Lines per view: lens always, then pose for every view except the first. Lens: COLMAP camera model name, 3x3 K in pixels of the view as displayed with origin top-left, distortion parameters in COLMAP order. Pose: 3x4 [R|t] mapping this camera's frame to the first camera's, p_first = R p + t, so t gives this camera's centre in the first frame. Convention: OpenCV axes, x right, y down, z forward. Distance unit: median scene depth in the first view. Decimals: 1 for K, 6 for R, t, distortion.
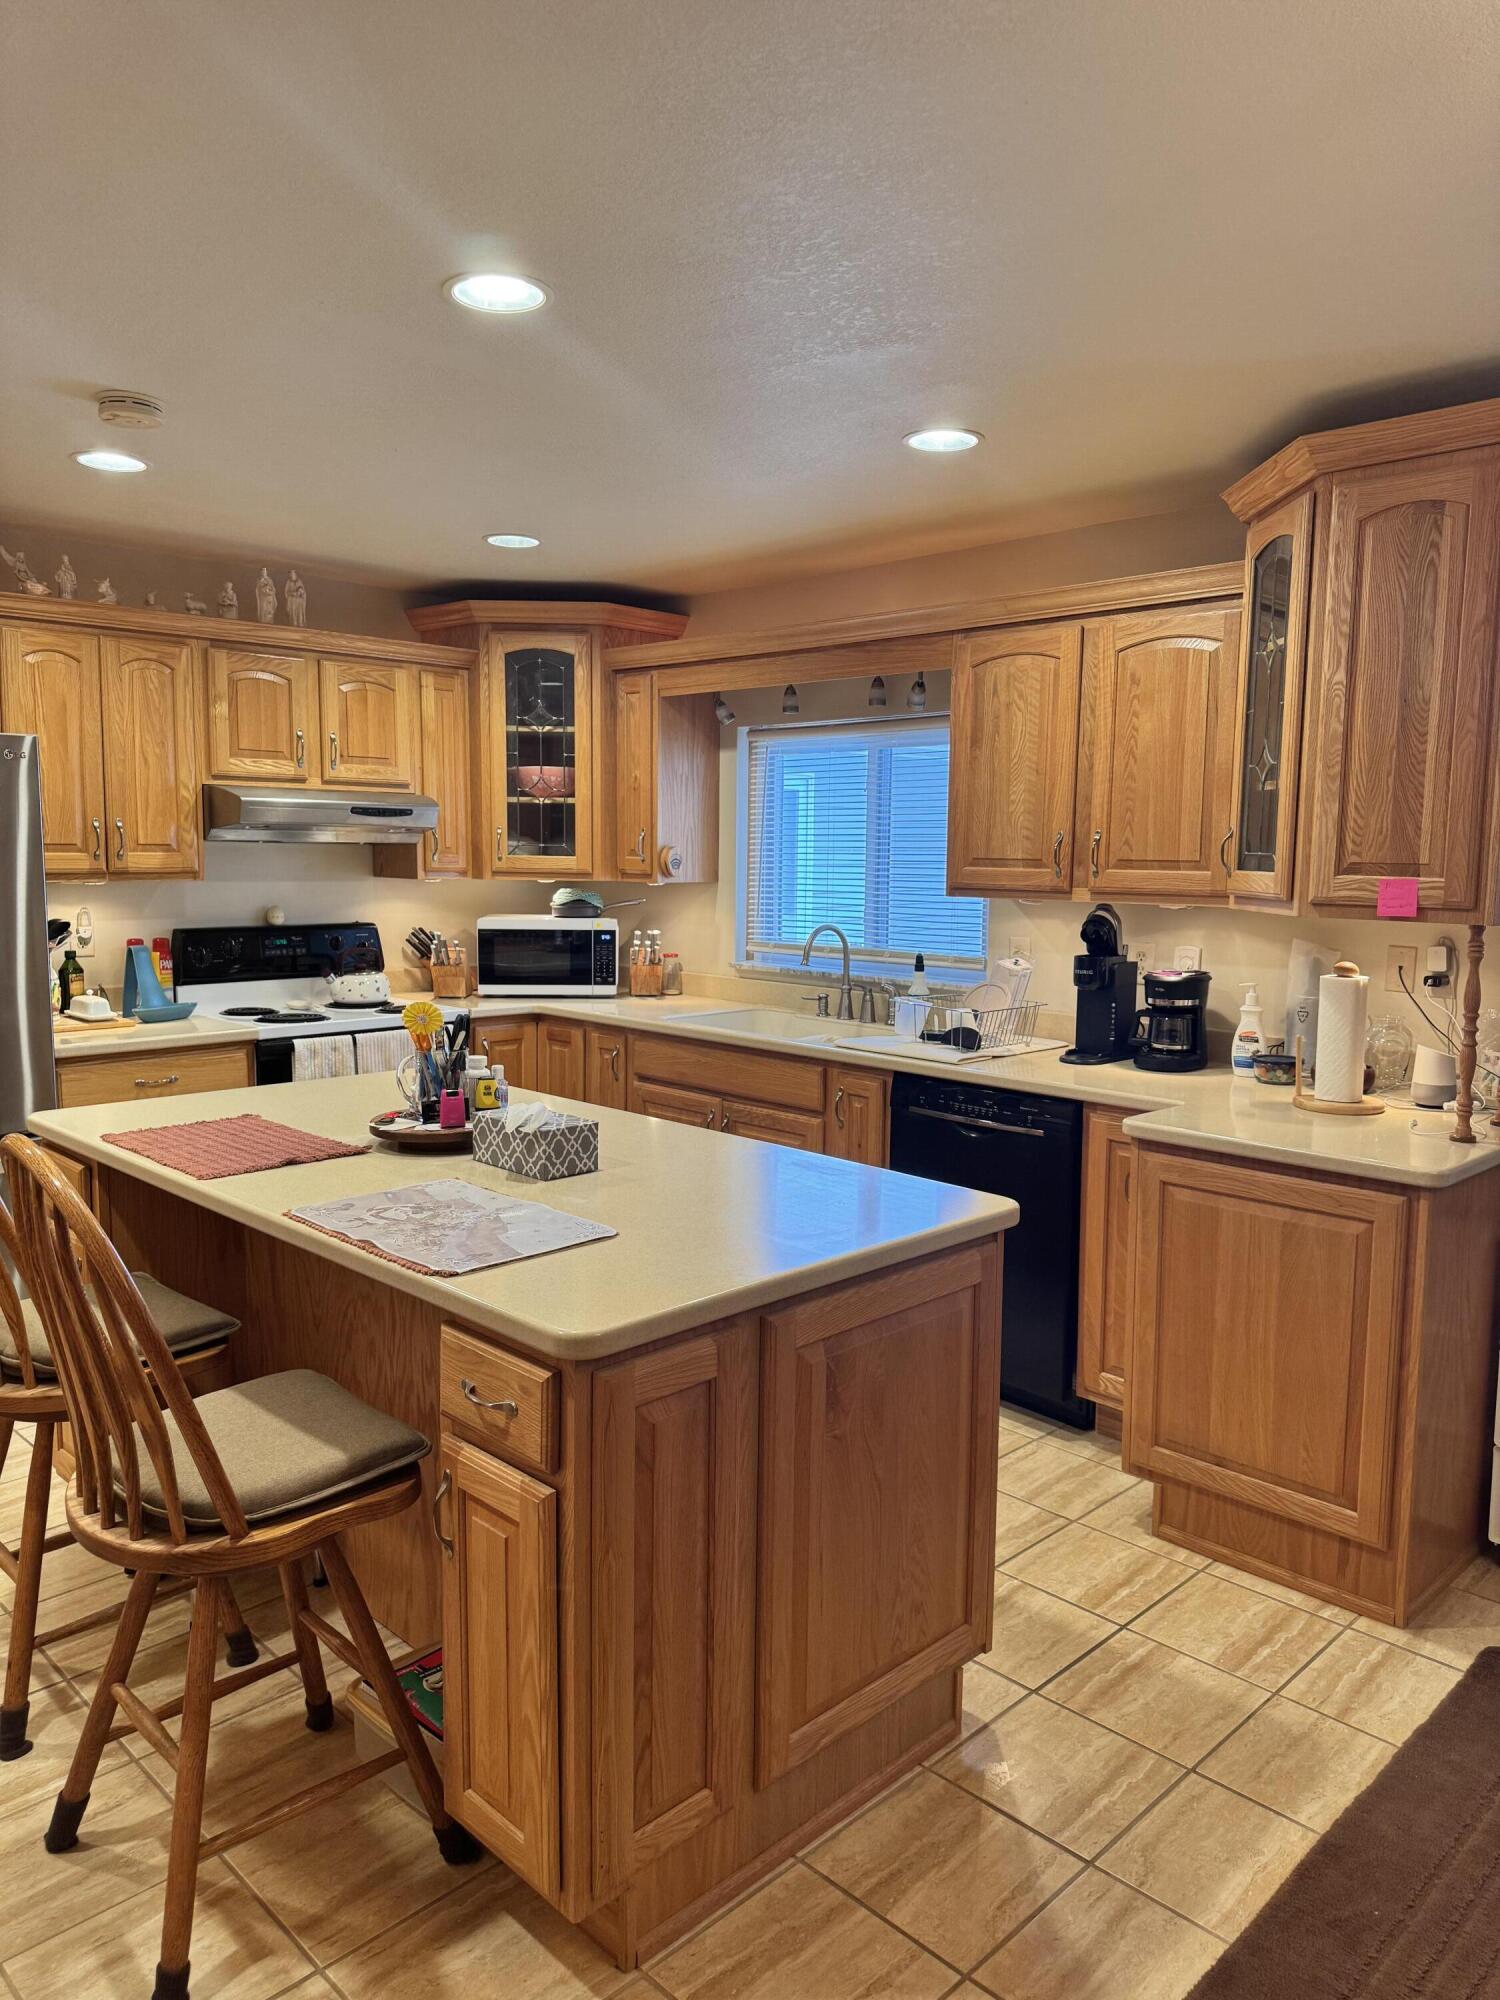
lens RADIAL K [[1409.7, 0, 753.6], [0, 1409.7, 1006.4], [0, 0, 1]] dist [0.051075, -0.048100]
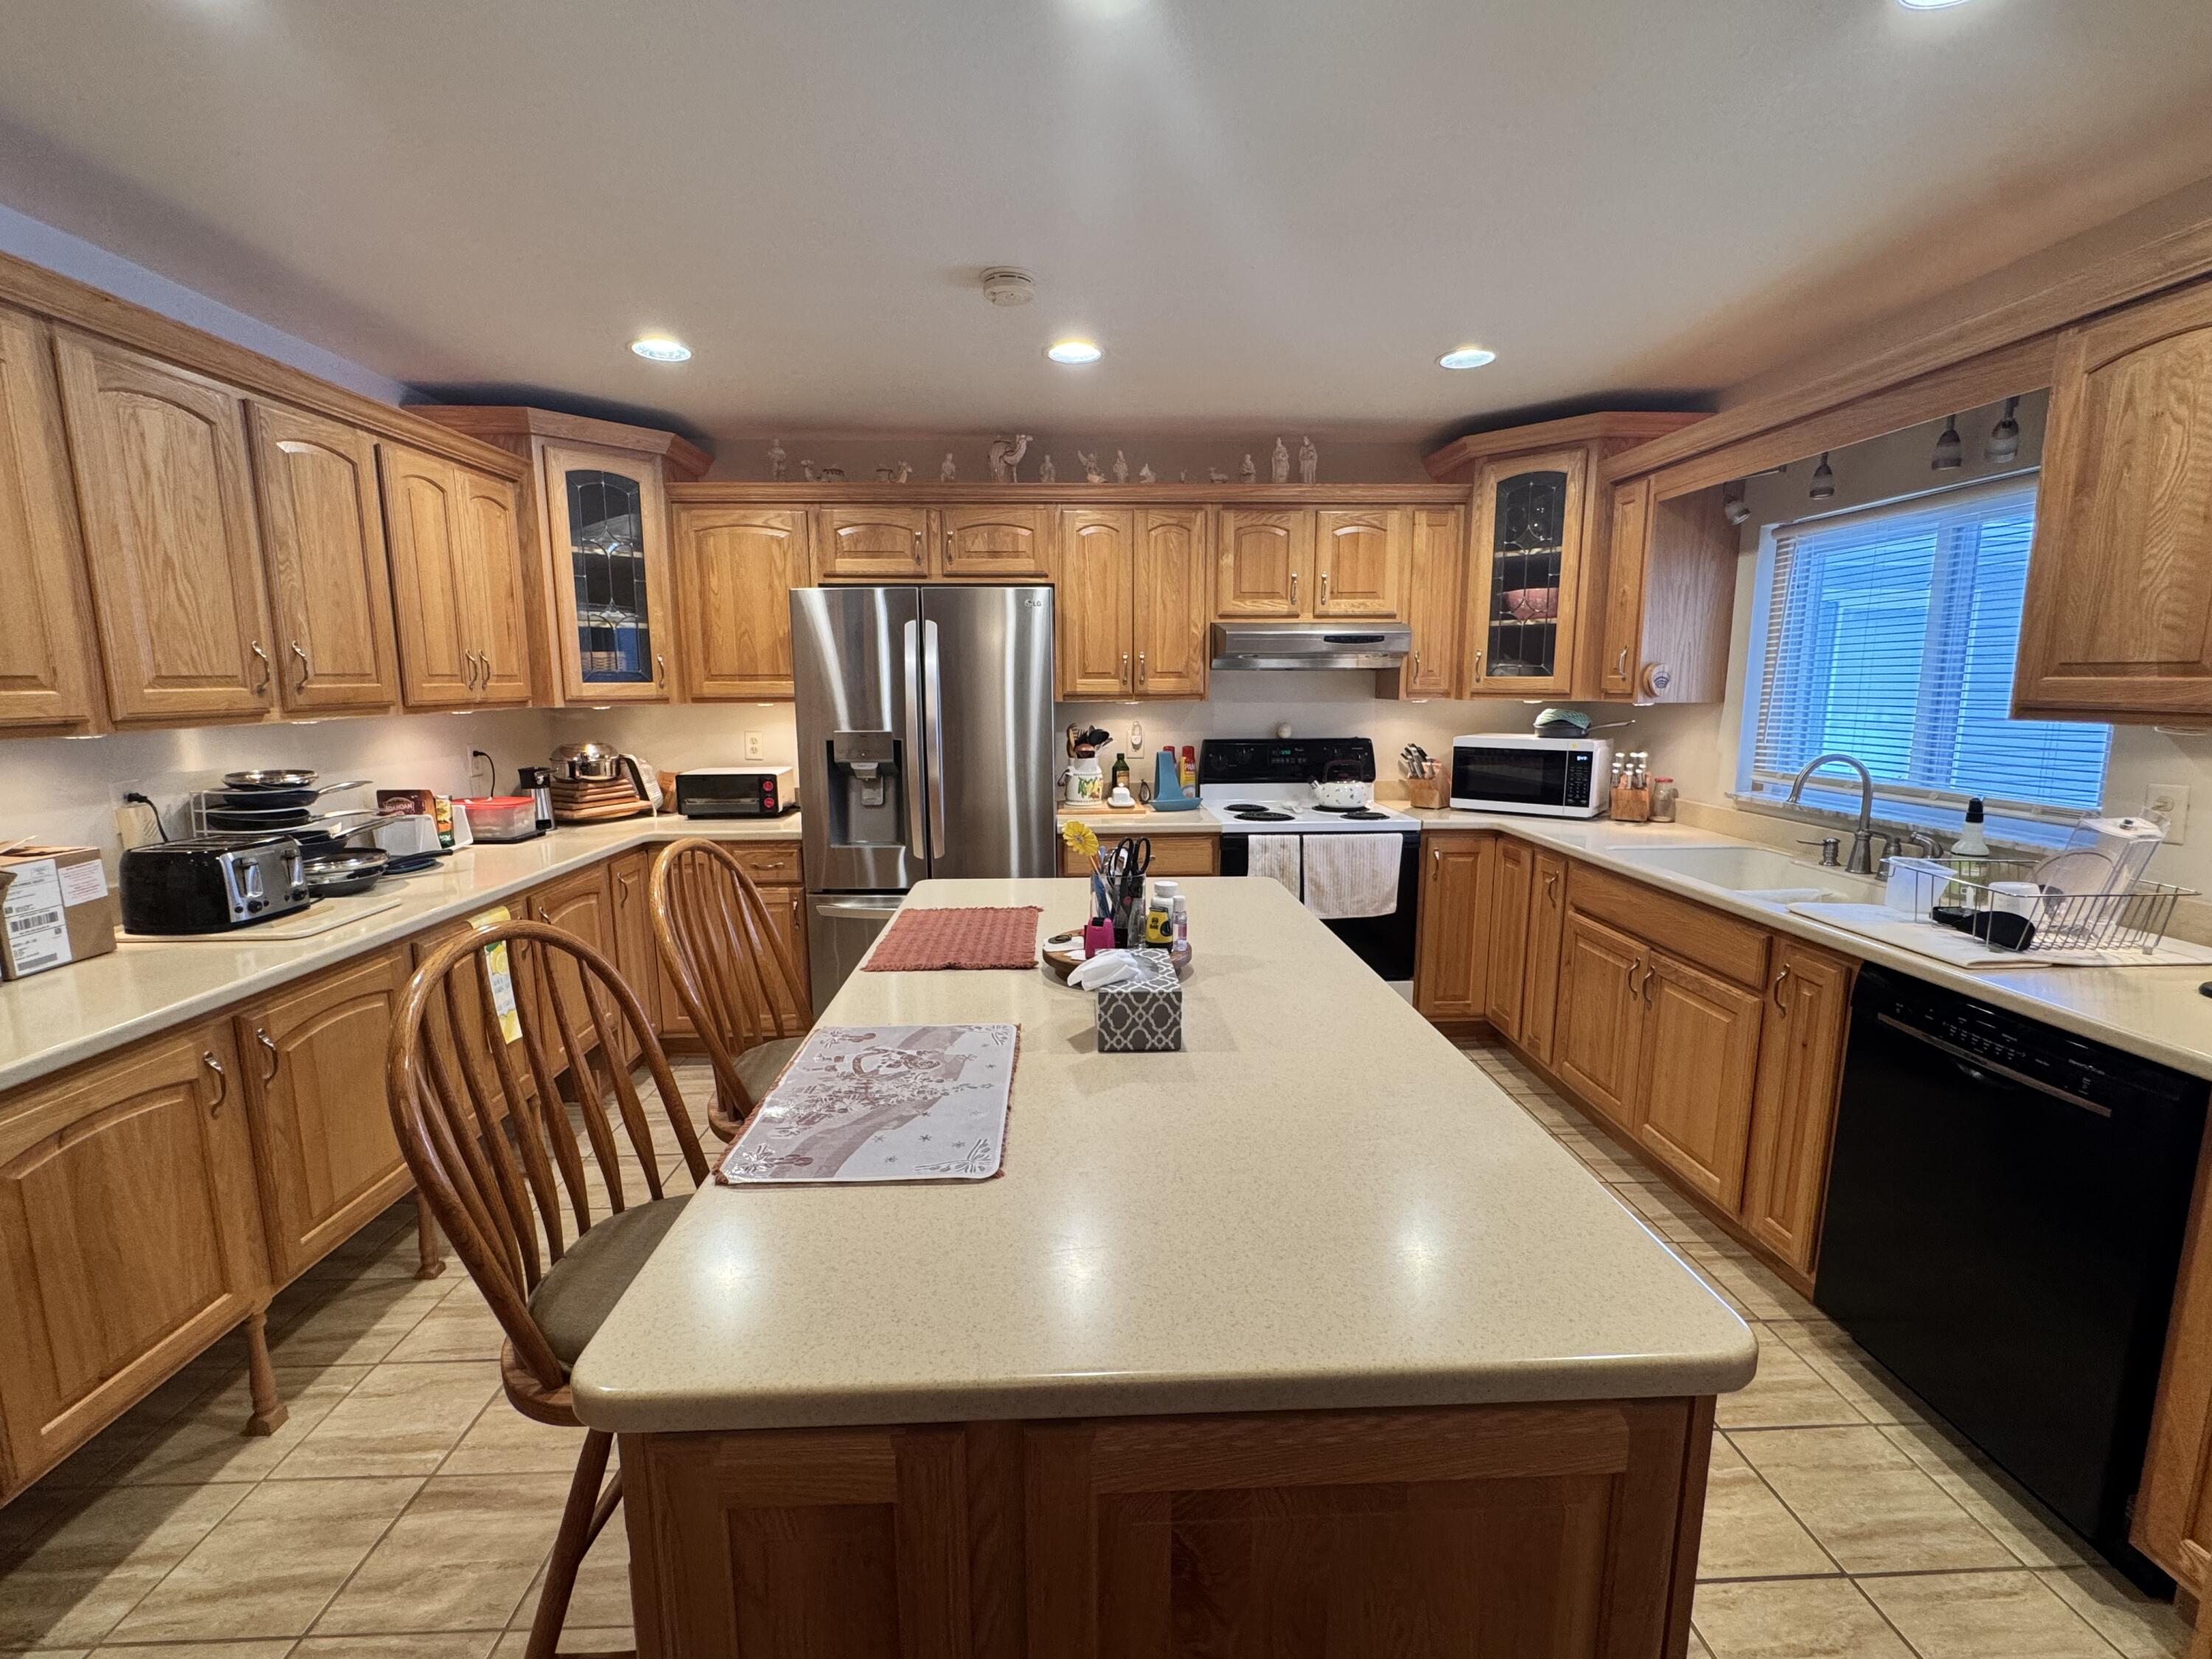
lens RADIAL K [[955.3, 0, 1103.2], [0, 955.3, 830.2], [0, 0, 1]] dist [-0.001990, -0.001029]
pose [[0.733424, 0.090882, -0.673668, 0.124918], [-0.065281, 0.995859, 0.063276, -0.023476], [0.676629, -0.002430, 0.736320, 0.334229]]
